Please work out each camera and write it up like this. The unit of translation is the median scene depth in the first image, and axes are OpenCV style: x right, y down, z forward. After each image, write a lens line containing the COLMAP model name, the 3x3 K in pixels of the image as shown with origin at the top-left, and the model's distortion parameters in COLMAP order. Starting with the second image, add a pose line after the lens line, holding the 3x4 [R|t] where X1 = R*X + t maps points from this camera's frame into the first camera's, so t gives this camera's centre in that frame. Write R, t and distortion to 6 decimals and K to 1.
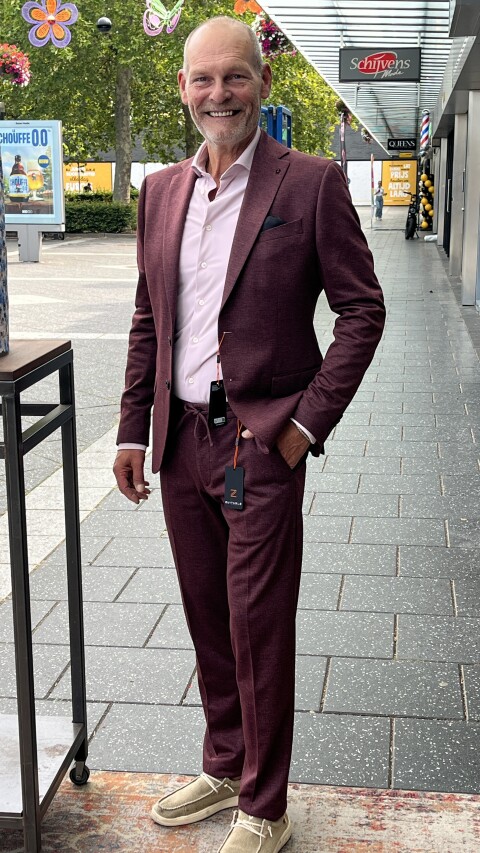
lens RADIAL K [[1176.6, 0, 239.6], [0, 1176.6, 430.2], [0, 0, 1]] dist [0.097956, -0.303591]
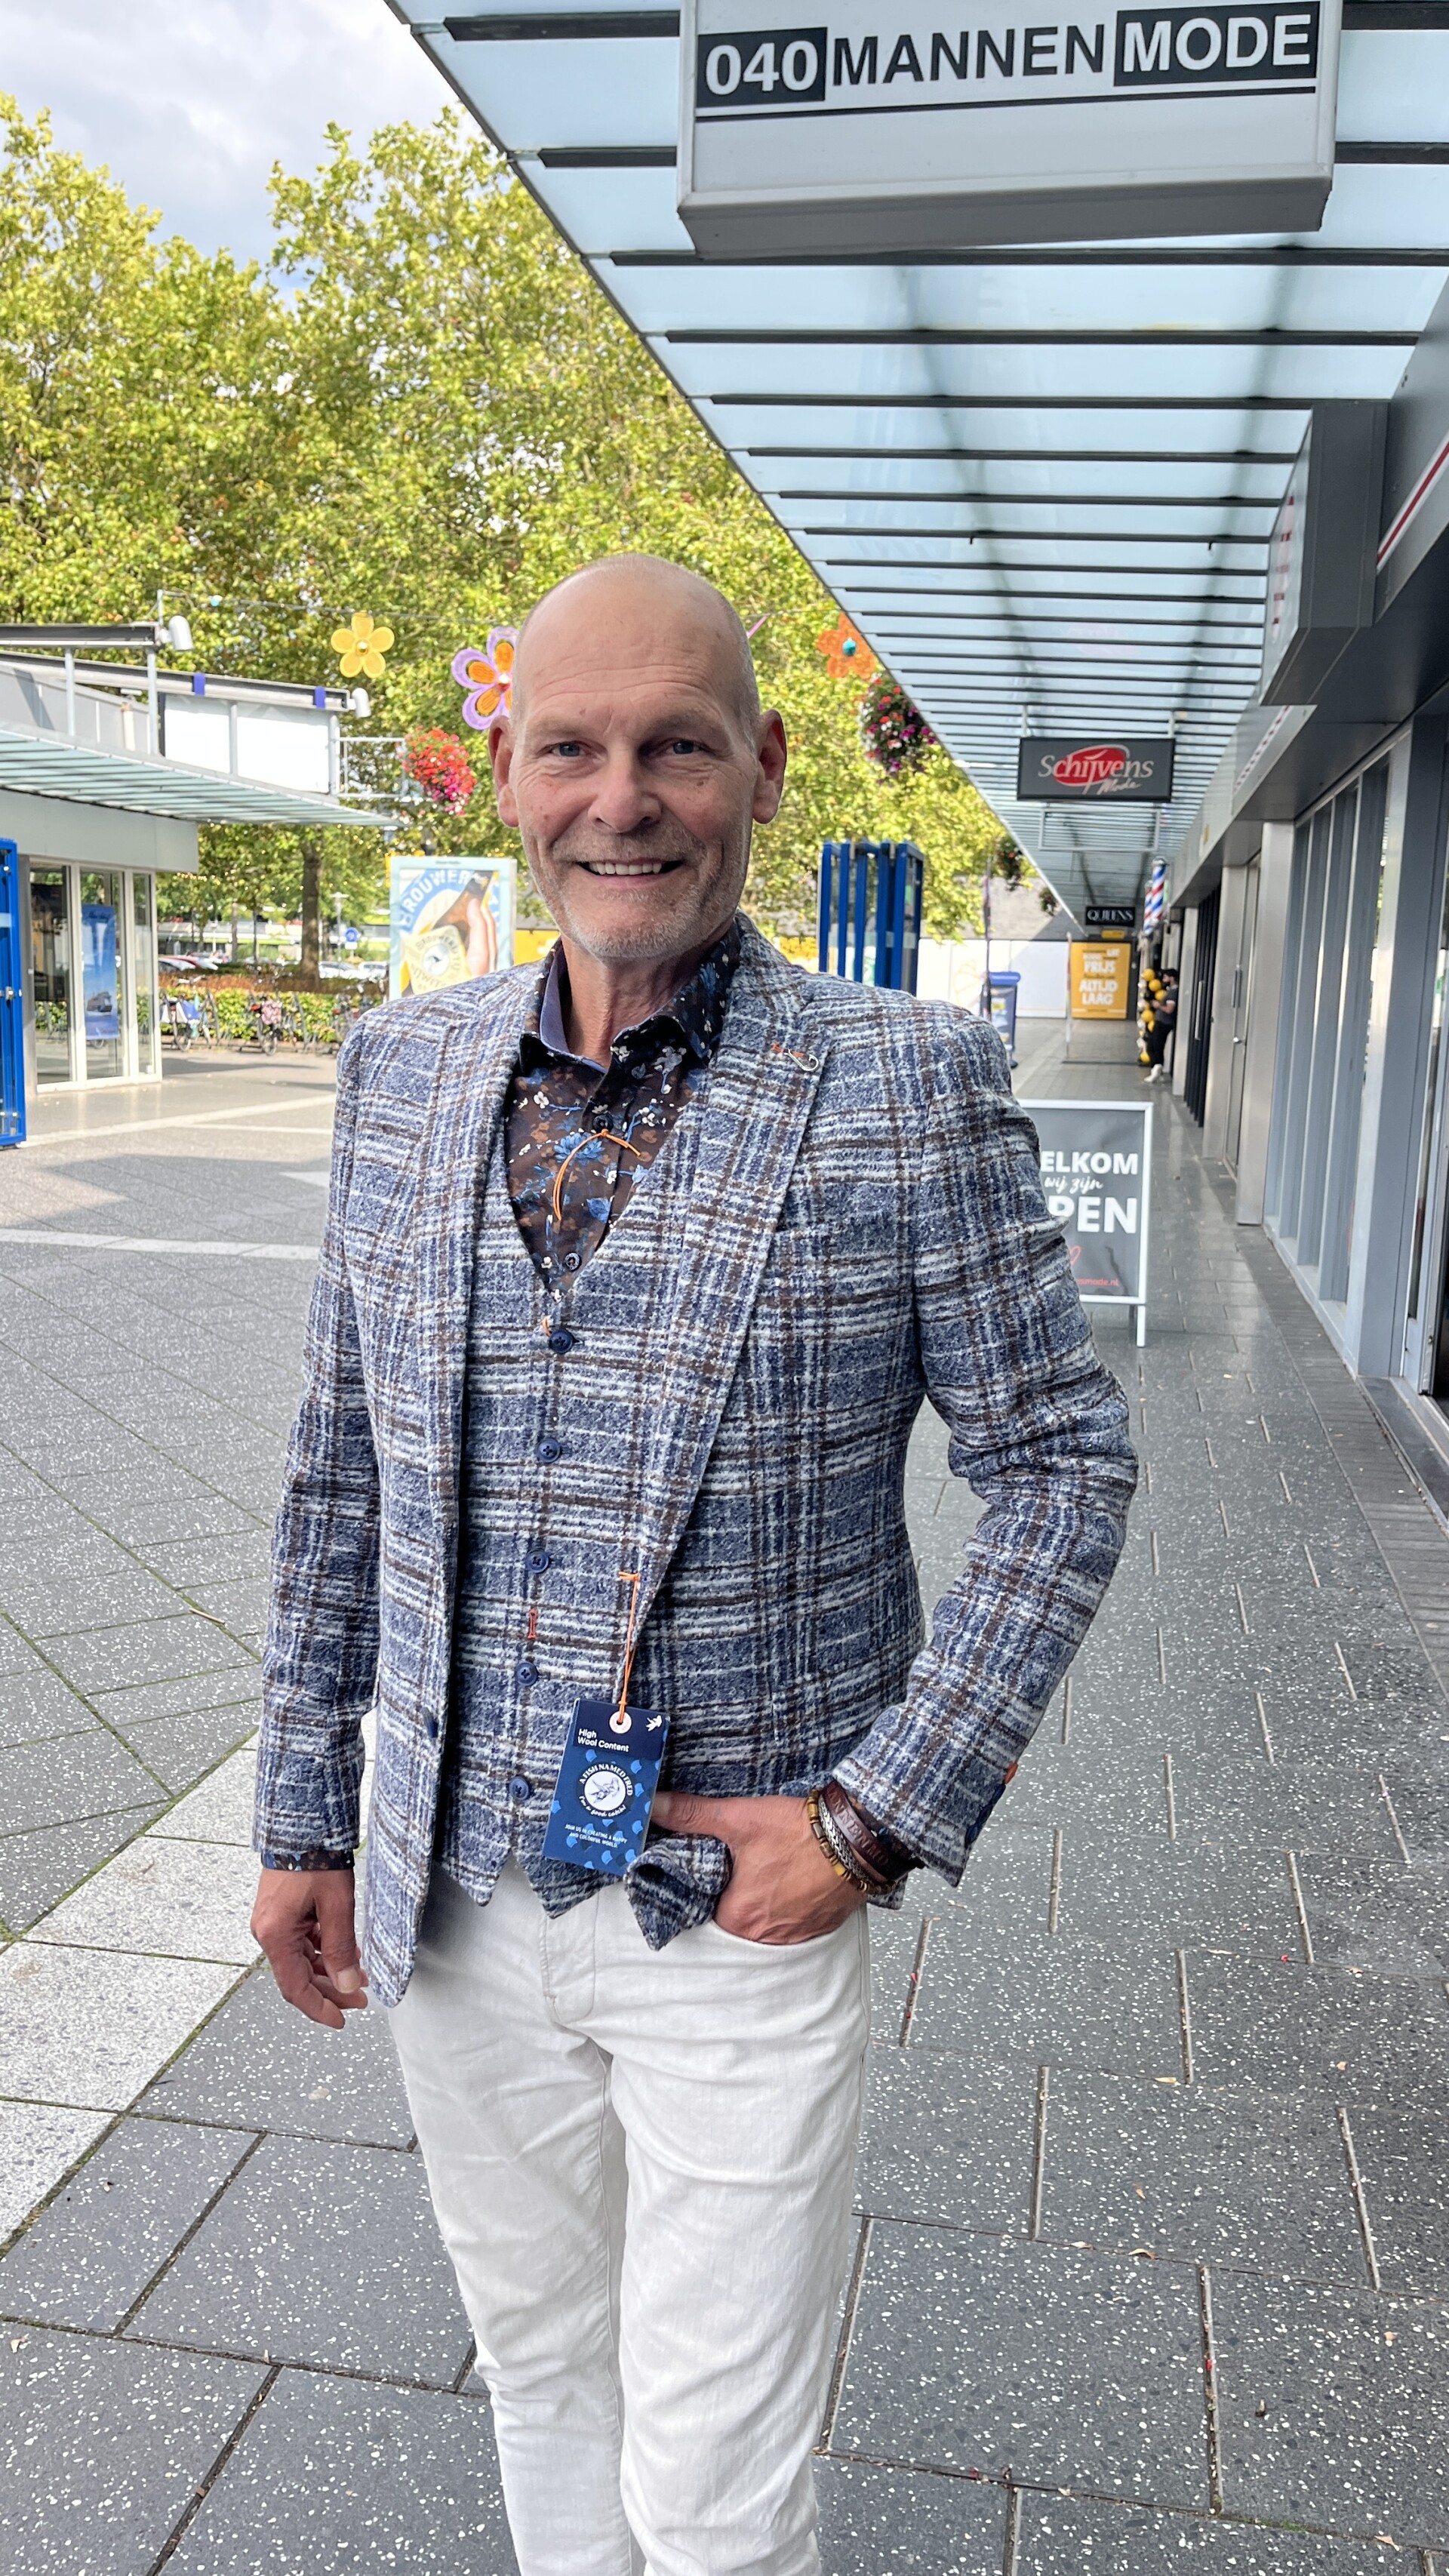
lens RADIAL K [[1955.5, 0, 716.2], [0, 1955.5, 1319.9], [0, 0, 1]] dist [0.072448, -0.130053]
pose [[0.997971, 0.039425, -0.050005, 0.002336], [-0.040897, 0.998749, -0.028774, -0.028981], [0.048808, 0.030760, 0.998334, 0.117123]]
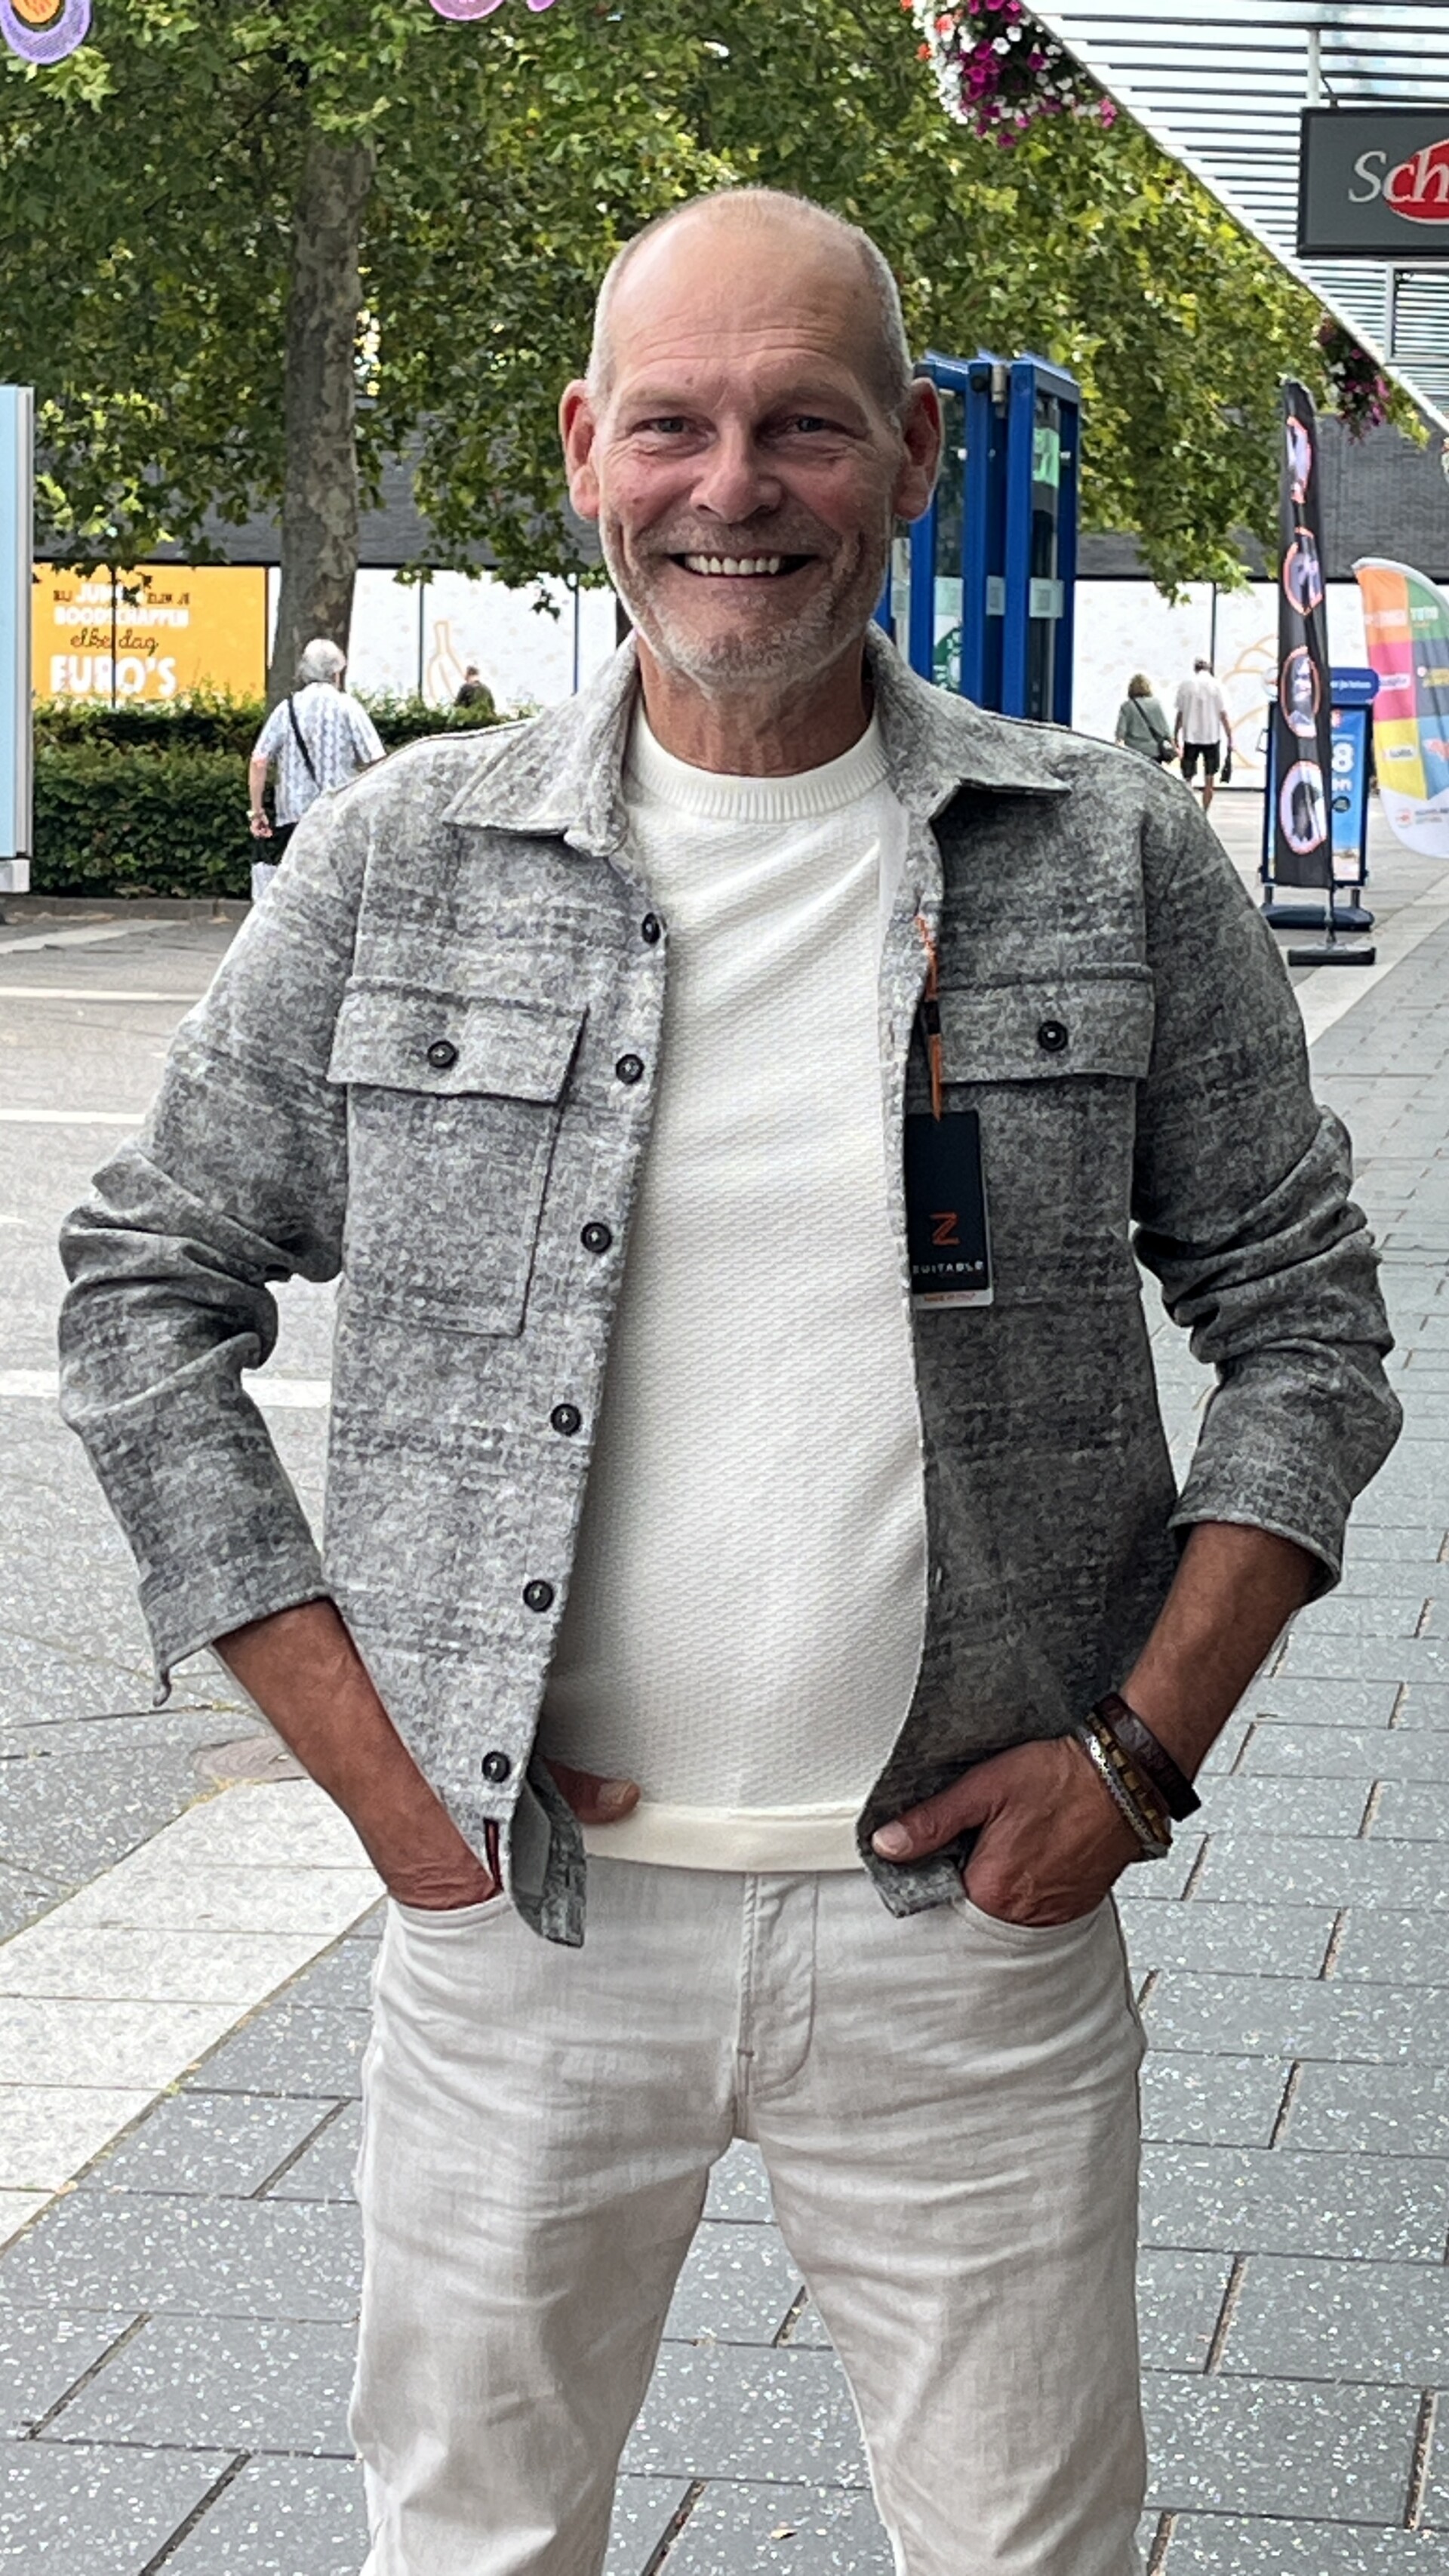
lens RADIAL K [[5676.4, 0, 722.4], [0, 5676.4, 1276.1], [0, 0, 1]] dist [0.109429, -0.085974]
pose [[0.999405, 0.024666, -0.024127, 0.007927], [-0.026944, 0.994709, -0.099136, 0.000032], [0.021554, 0.099727, 0.994781, -0.029478]]
